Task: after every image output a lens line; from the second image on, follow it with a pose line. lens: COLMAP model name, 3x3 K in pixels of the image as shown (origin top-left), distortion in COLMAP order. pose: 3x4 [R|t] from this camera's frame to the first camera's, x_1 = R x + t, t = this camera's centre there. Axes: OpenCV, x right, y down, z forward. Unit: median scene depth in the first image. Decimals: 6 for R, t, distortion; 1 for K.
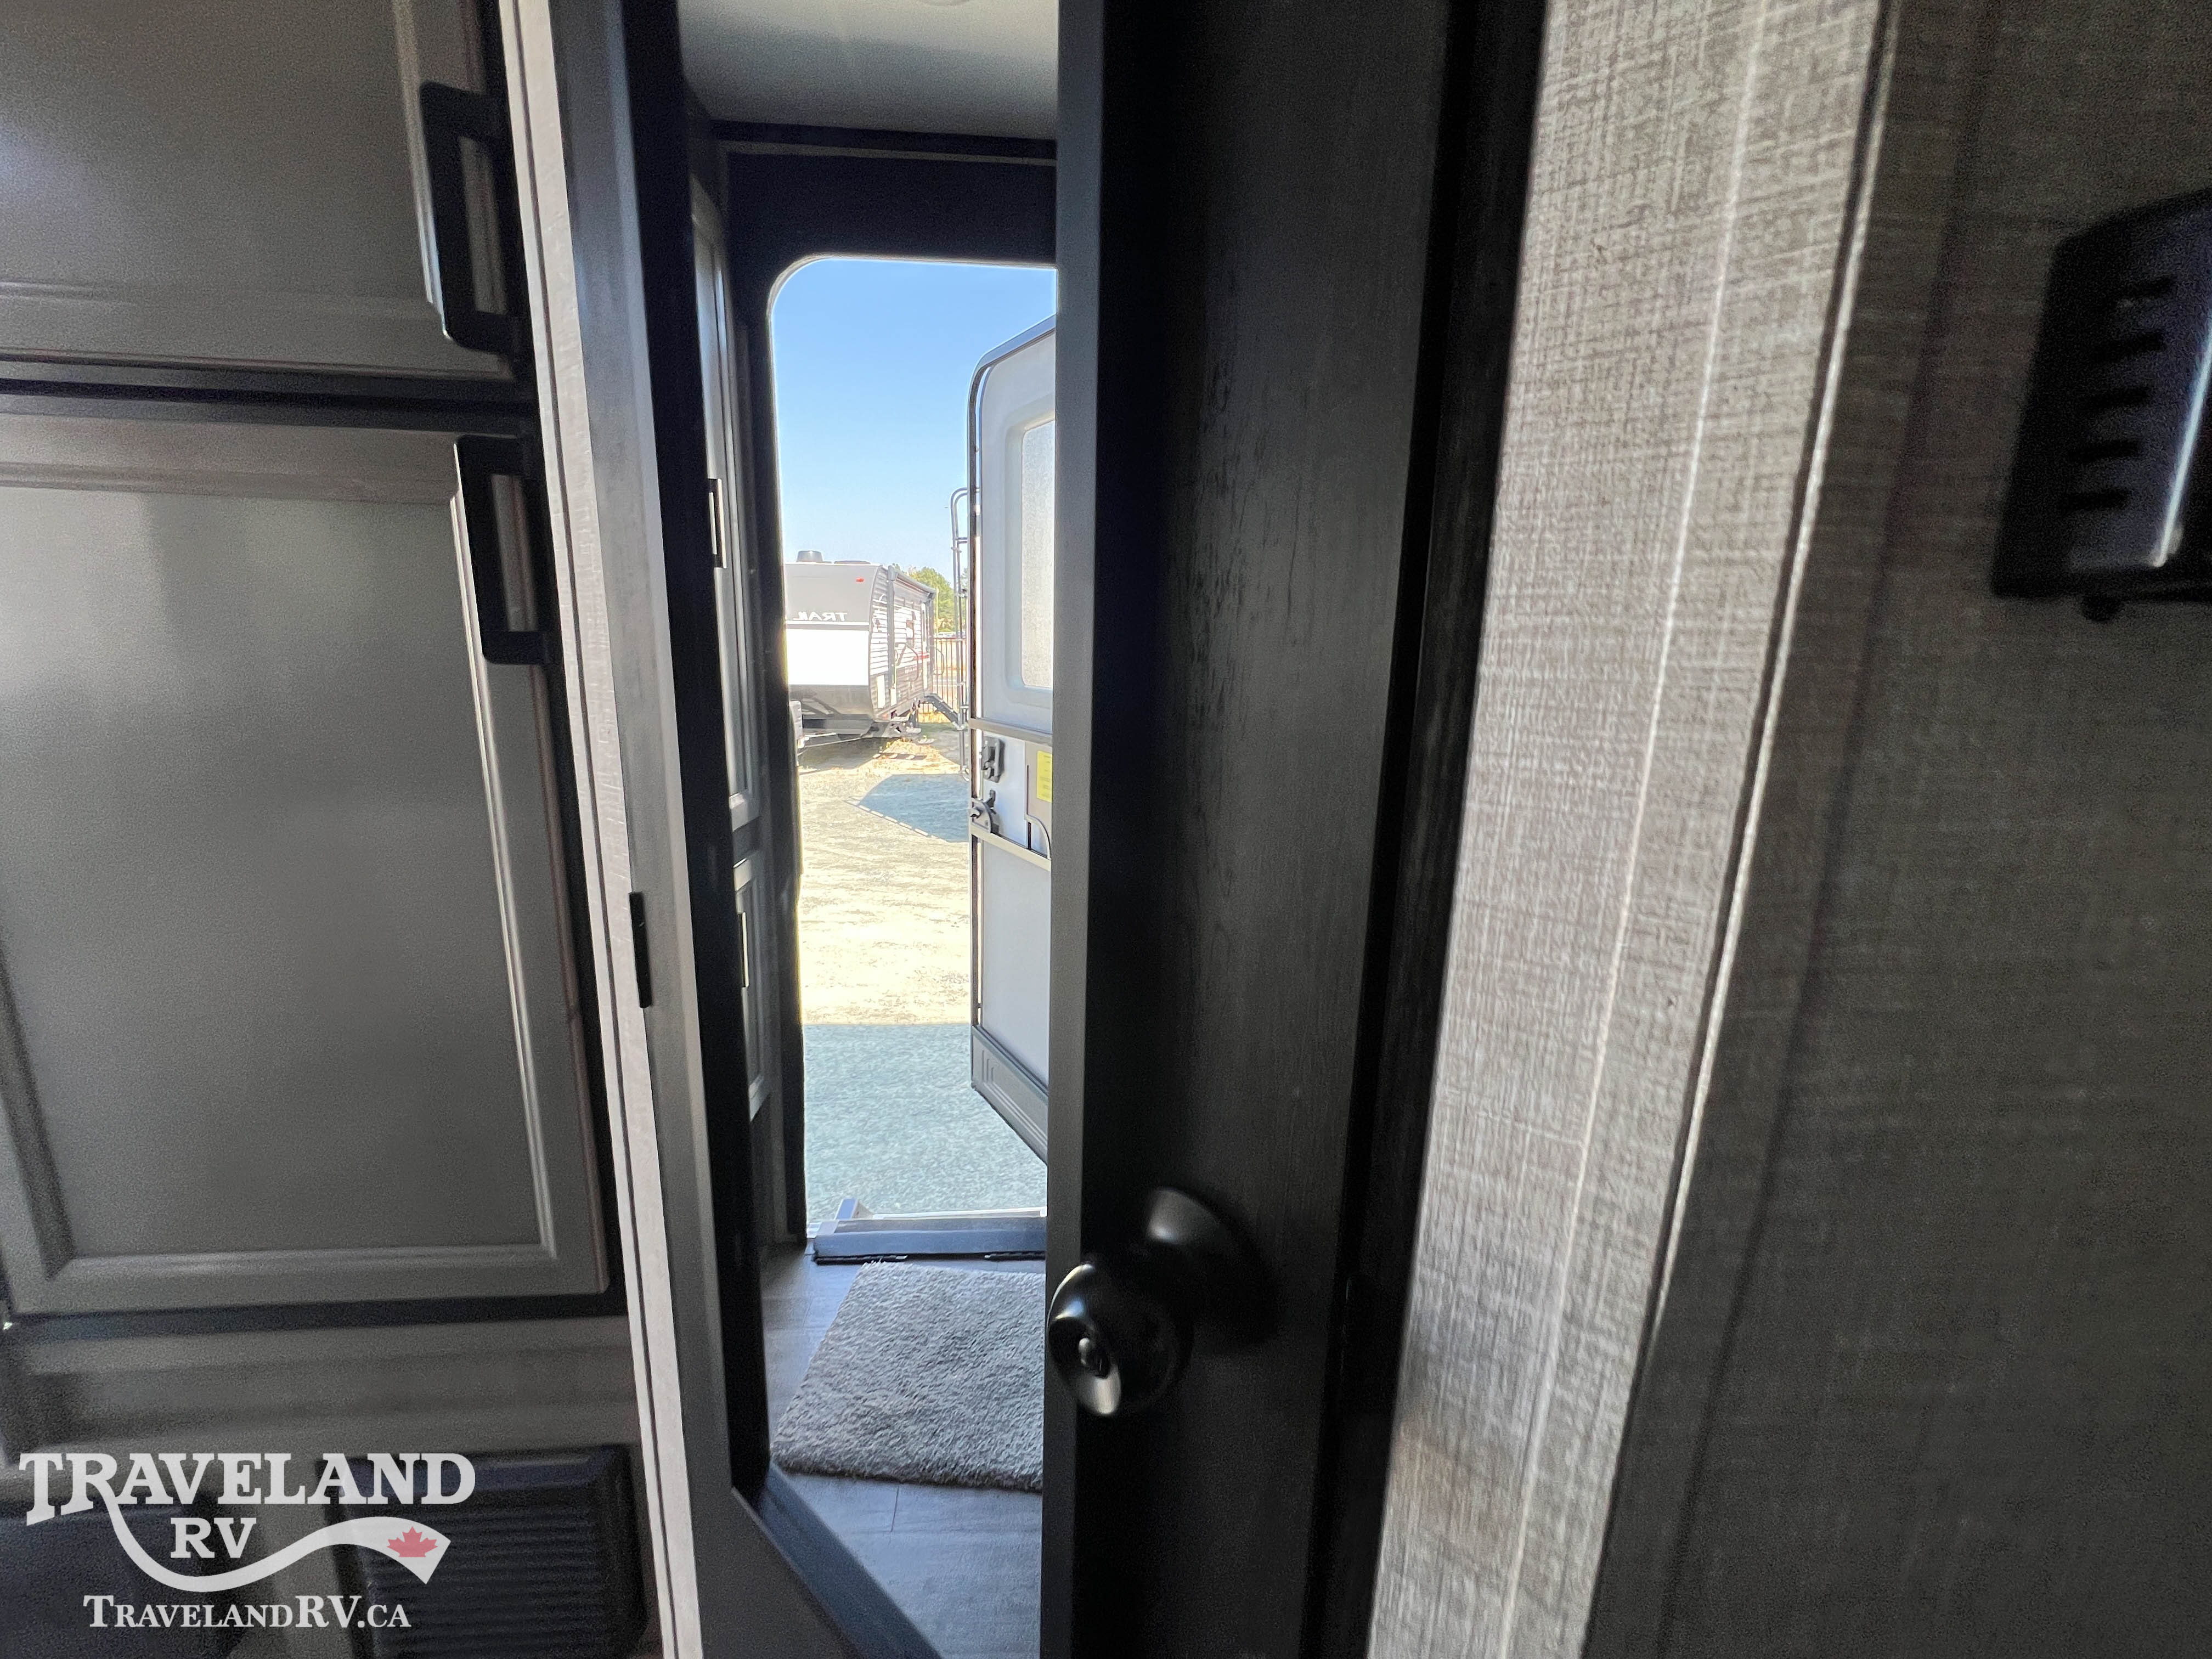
lens RADIAL K [[885.0, 0, 1104.4], [0, 885.0, 824.4], [0, 0, 1]] dist [-0.002957, 0.000538]
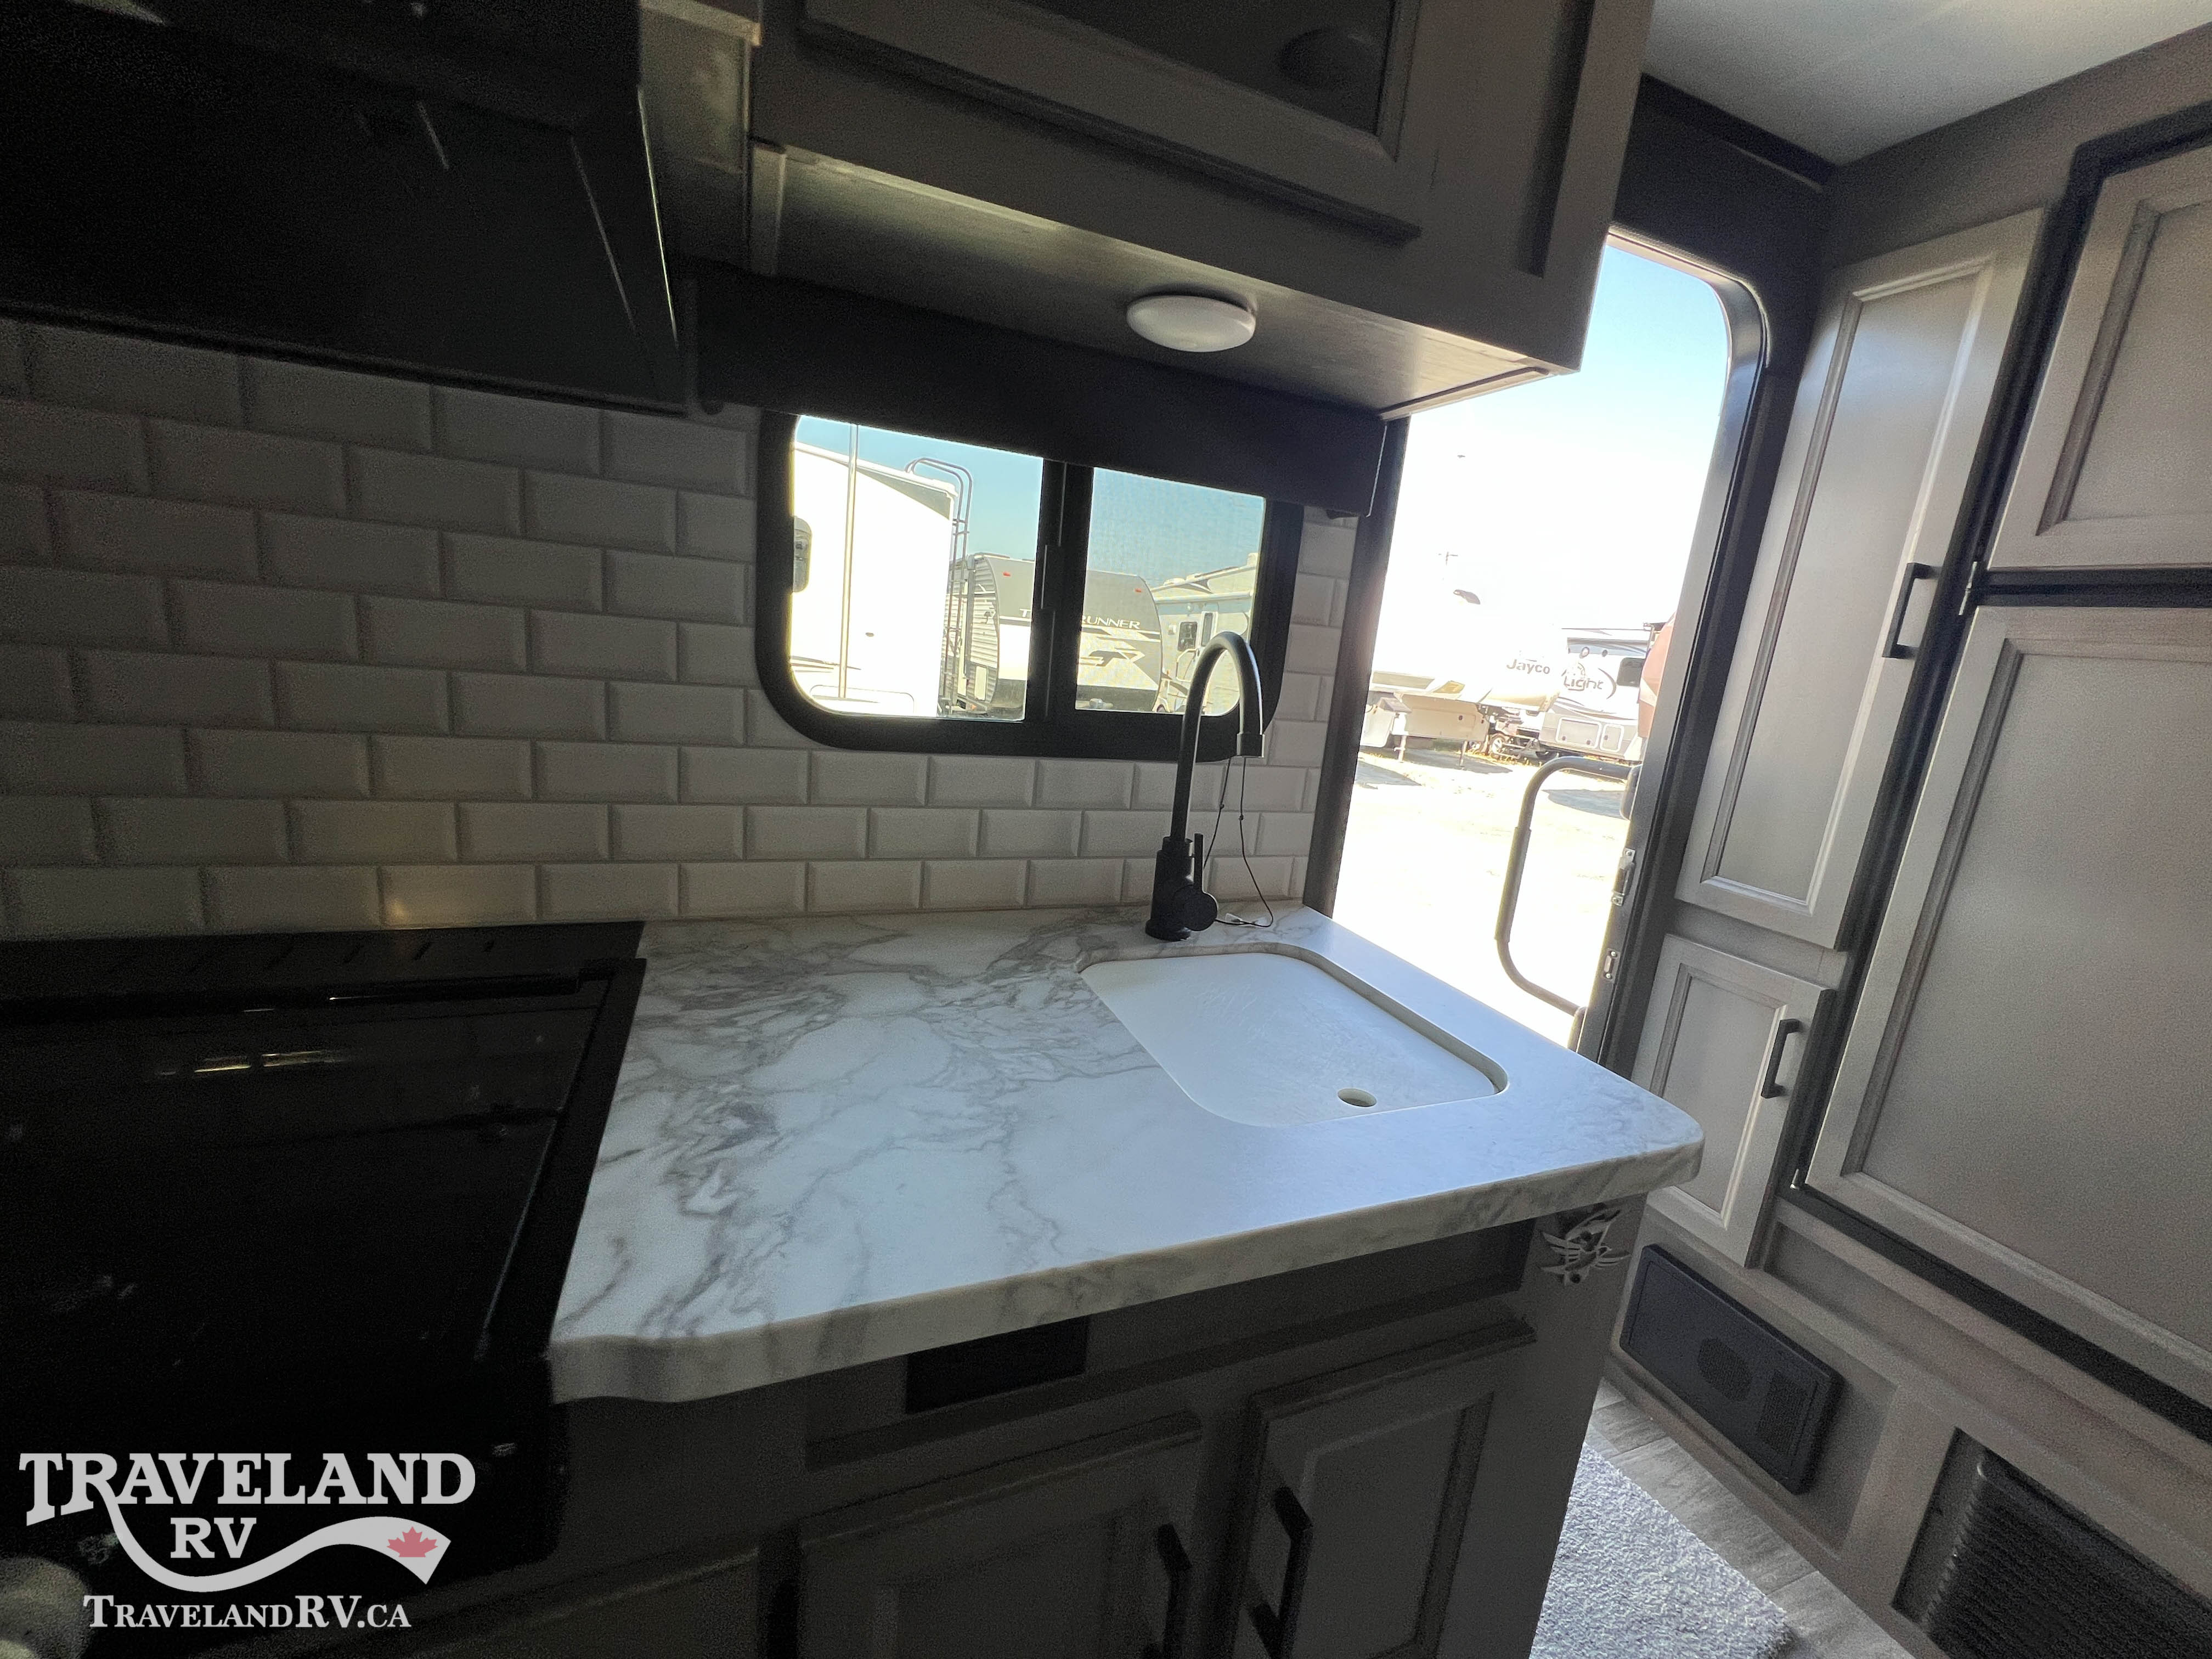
lens RADIAL K [[885.0, 0, 1103.2], [0, 885.0, 823.9], [0, 0, 1]] dist [-0.002957, 0.000538]
pose [[0.282745, 0.207115, -0.936567, -0.107654], [-0.284779, 0.950510, 0.124225, 0.046723], [0.915945, 0.231590, 0.327734, -0.267637]]
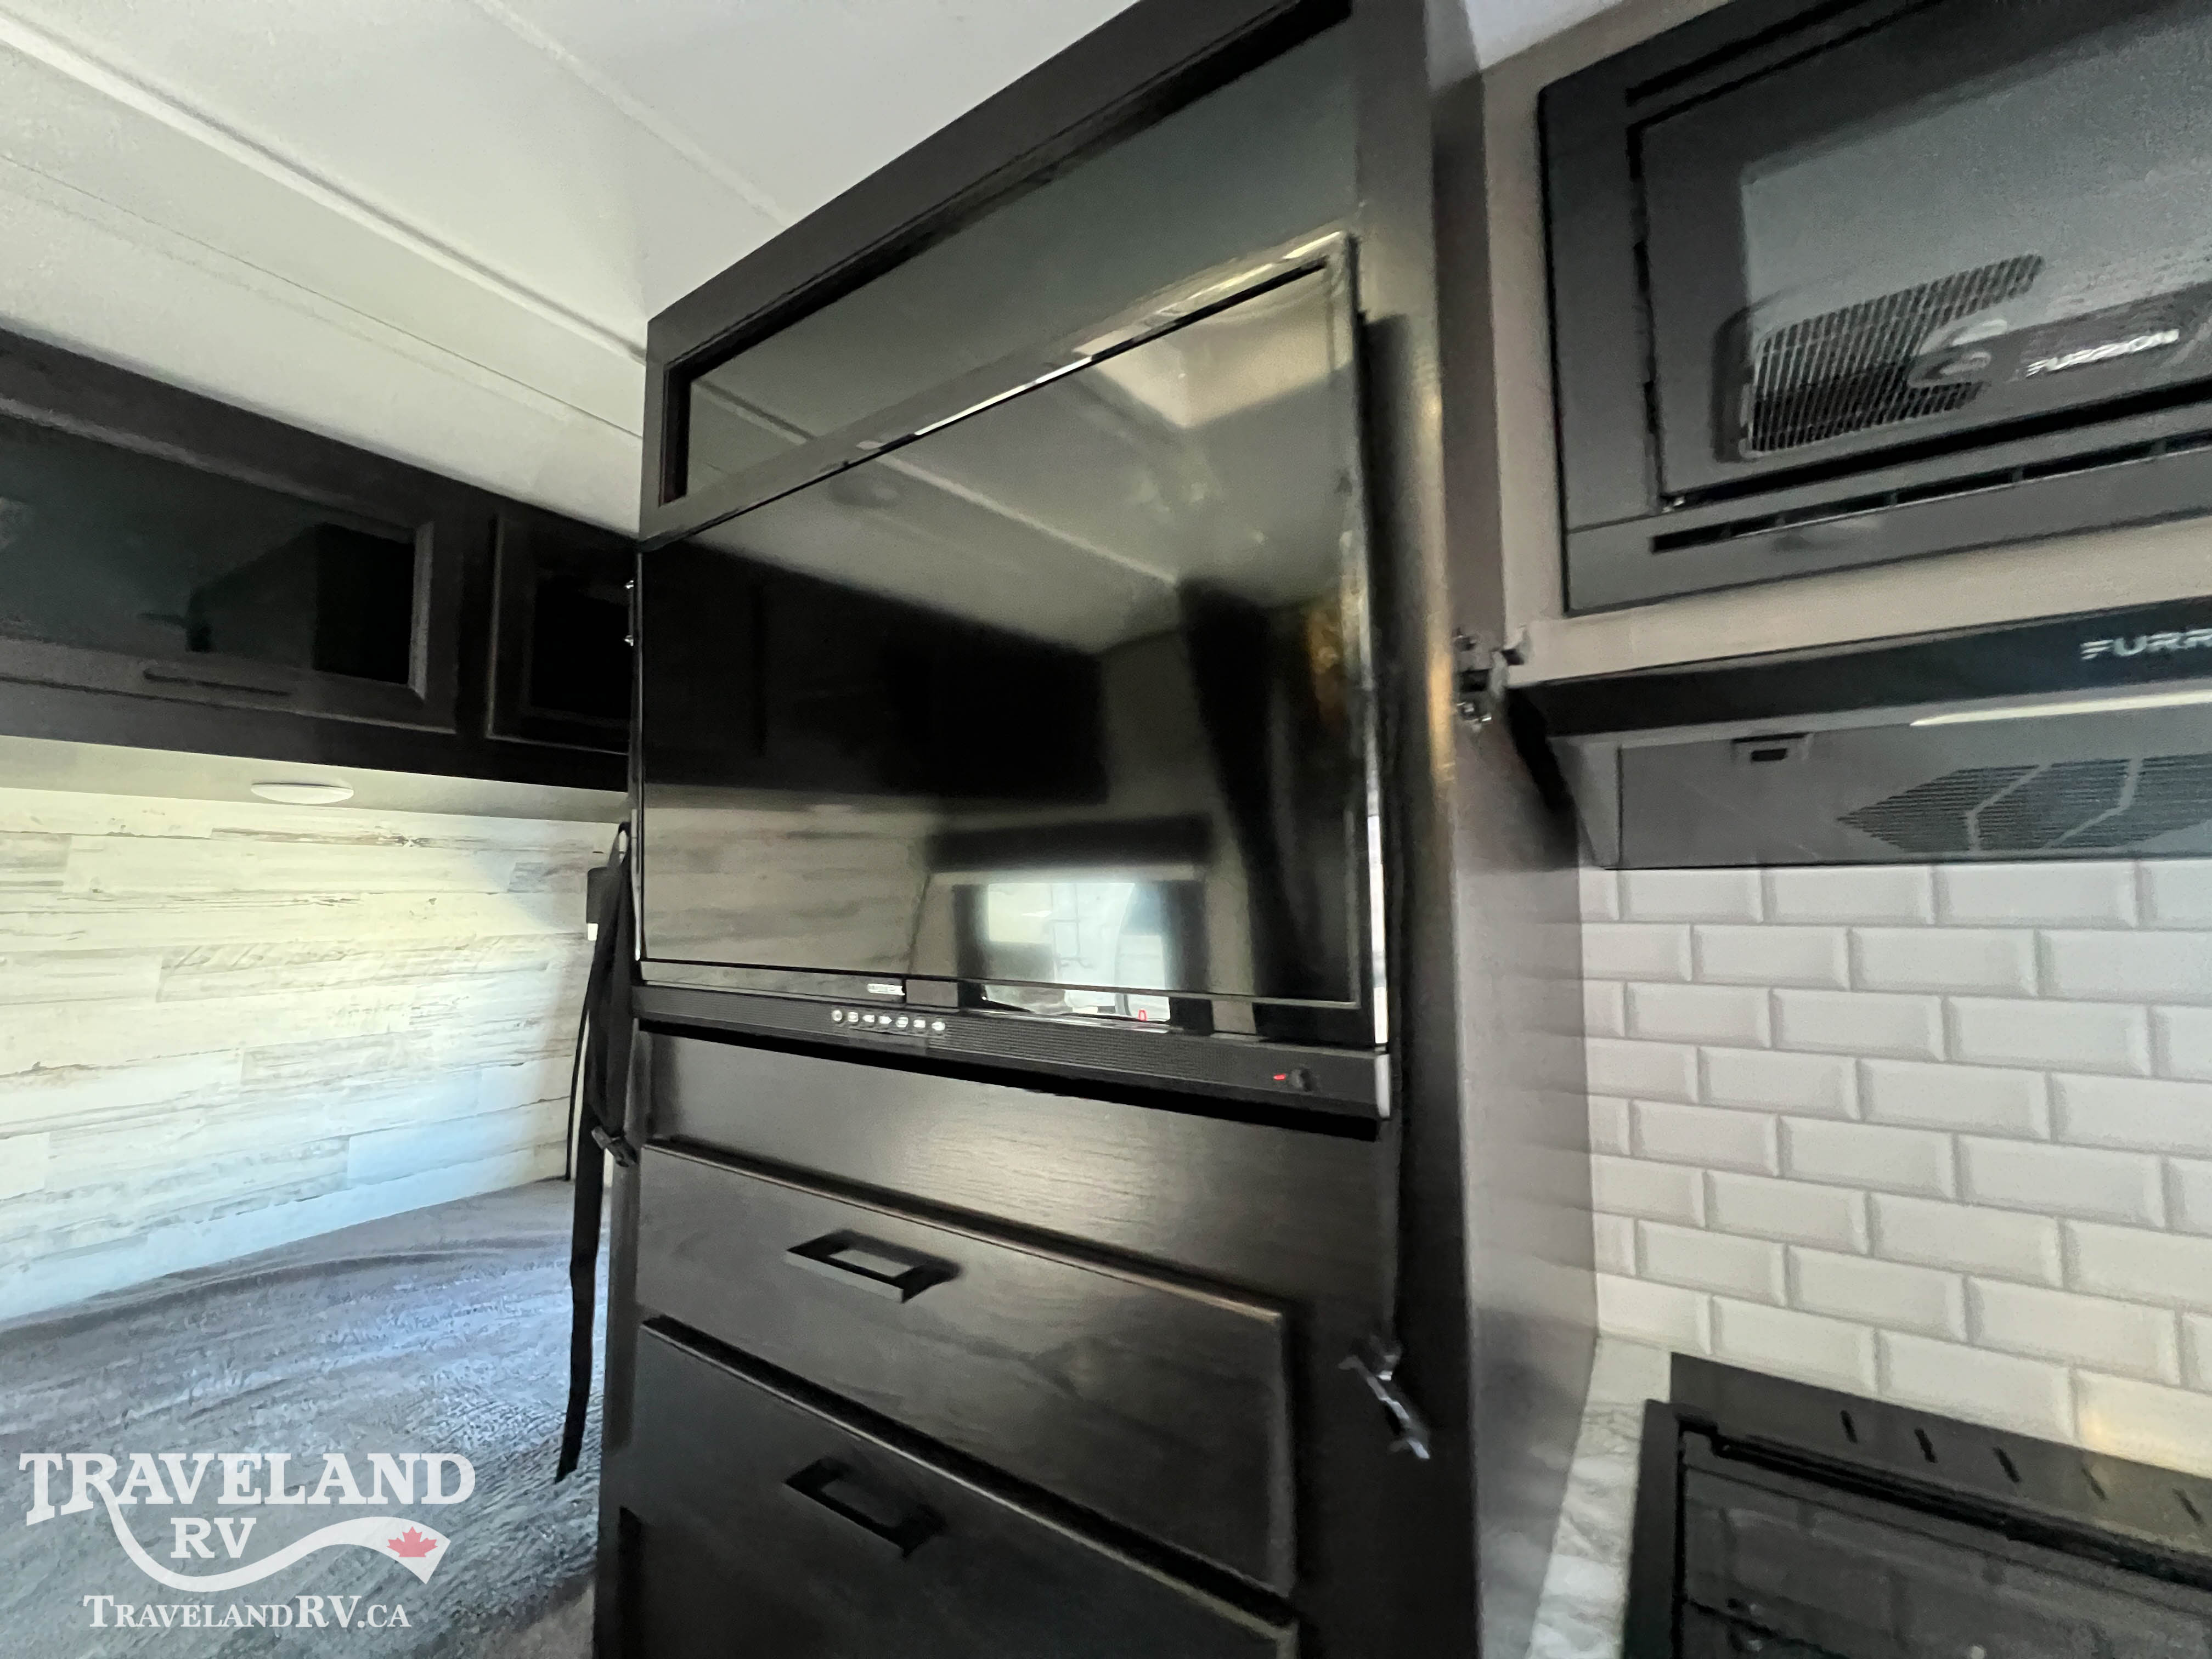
lens RADIAL K [[885.0, 0, 1102.5], [0, 885.0, 824.7], [0, 0, 1]] dist [-0.002957, 0.000538]
pose [[-0.631655, -0.087198, -0.770330, -0.030112], [-0.174752, 0.984096, 0.031898, 0.046093], [0.755297, 0.154765, -0.636847, -0.511024]]
